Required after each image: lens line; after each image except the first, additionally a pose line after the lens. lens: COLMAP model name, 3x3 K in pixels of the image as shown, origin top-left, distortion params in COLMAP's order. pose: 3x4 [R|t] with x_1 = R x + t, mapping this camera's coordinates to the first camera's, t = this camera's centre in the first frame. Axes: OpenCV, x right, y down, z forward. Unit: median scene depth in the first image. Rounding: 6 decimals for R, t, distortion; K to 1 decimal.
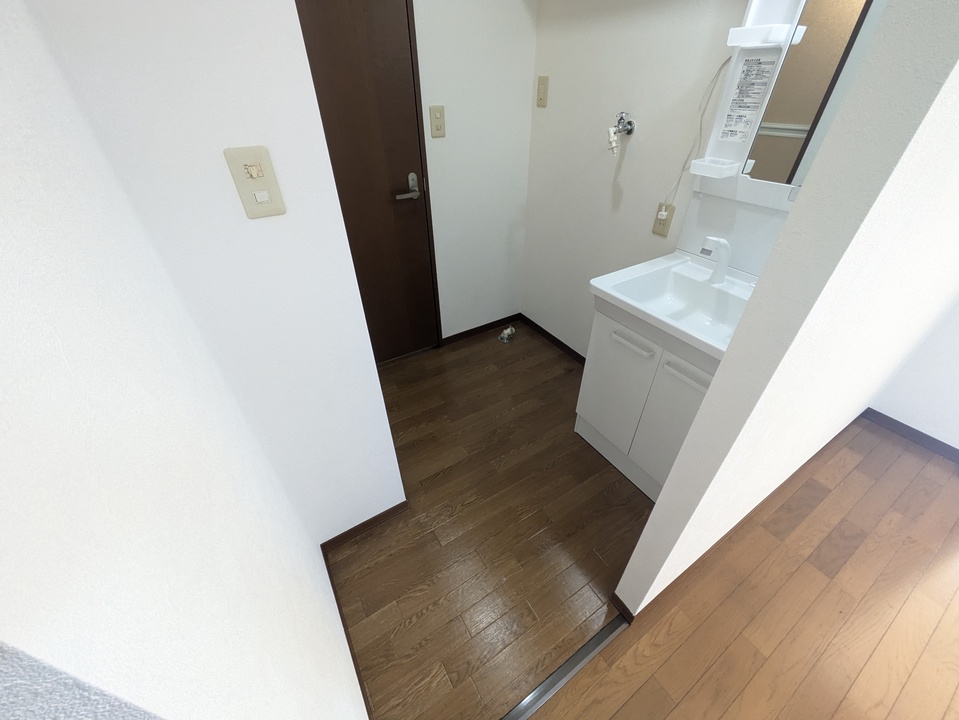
lens RADIAL K [[378.4, 0, 482.9], [0, 378.4, 359.8], [0, 0, 1]] dist [0.000911, 0.000604]
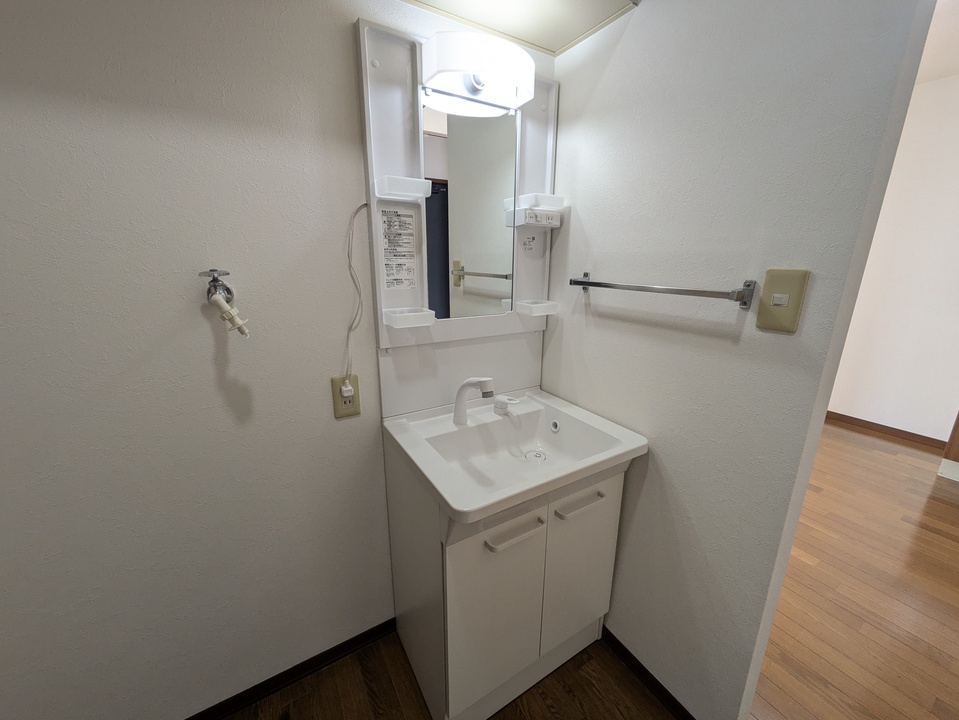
lens RADIAL K [[378.4, 0, 482.9], [0, 378.4, 359.8], [0, 0, 1]] dist [0.000911, 0.000604]
pose [[0.013140, -0.250849, 0.967937, -0.231859], [0.596291, 0.779025, 0.193796, -0.509945], [-0.802661, 0.574626, 0.159816, 0.806117]]
